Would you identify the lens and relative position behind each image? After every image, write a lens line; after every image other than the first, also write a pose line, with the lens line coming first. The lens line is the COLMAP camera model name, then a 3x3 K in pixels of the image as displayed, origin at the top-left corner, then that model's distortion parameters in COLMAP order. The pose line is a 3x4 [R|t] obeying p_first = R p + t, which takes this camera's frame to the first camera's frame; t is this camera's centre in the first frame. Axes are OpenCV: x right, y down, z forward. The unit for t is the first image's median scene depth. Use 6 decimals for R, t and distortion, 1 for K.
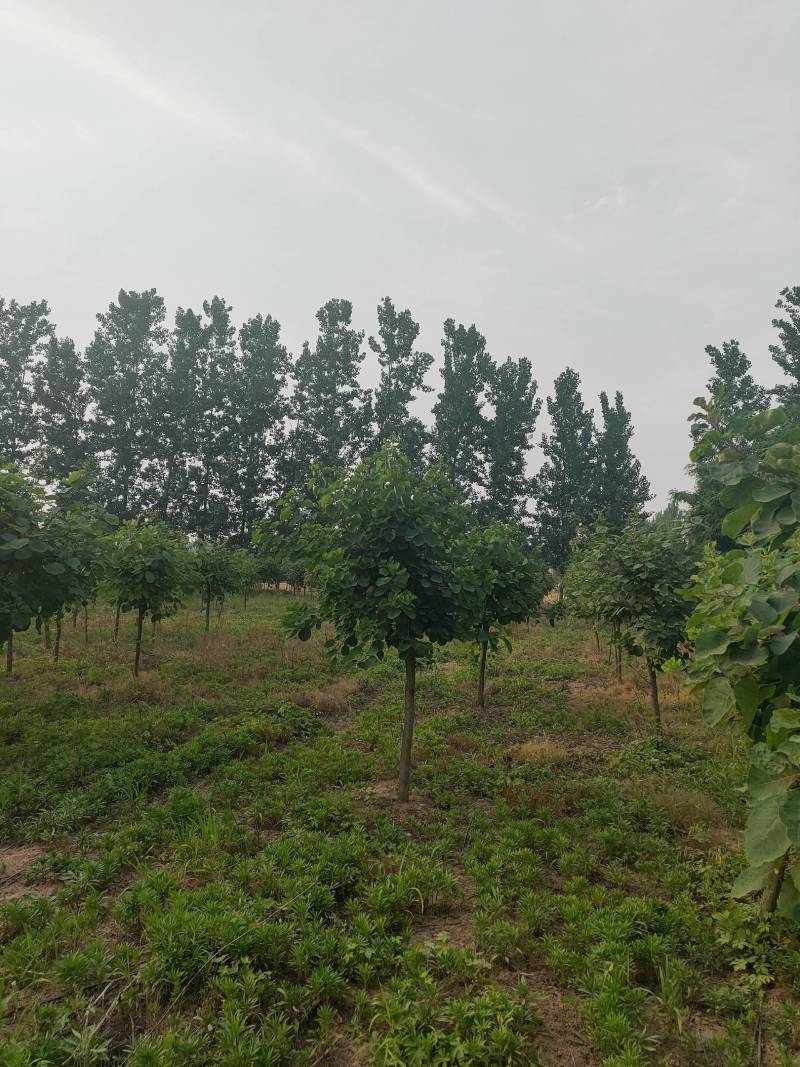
lens RADIAL K [[1009.0, 0, 400.0], [0, 1009.0, 533.5], [0, 0, 1]] dist [0.108821, -0.112940]
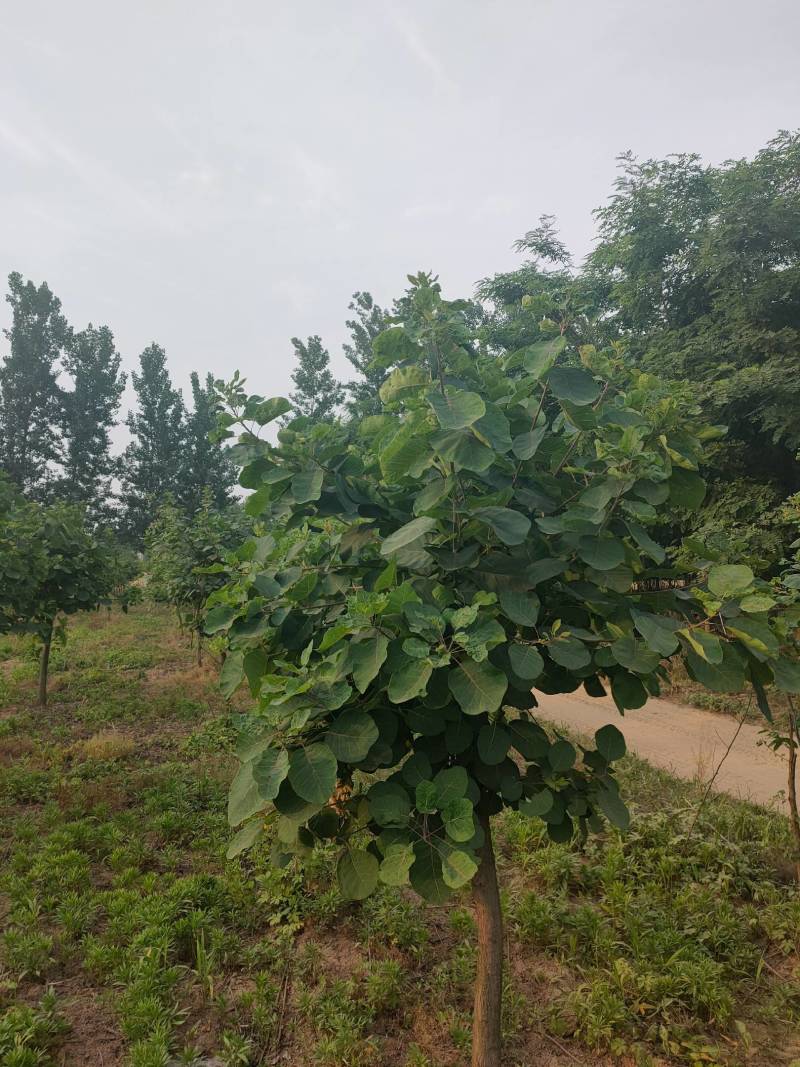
lens RADIAL K [[1009.0, 0, 400.0], [0, 1009.0, 533.5], [0, 0, 1]] dist [0.108821, -0.112940]
pose [[0.831770, -0.007289, 0.555072, -0.175043], [-0.007759, 0.999663, 0.024754, -0.009259], [-0.555066, -0.024896, 0.831434, 0.067207]]
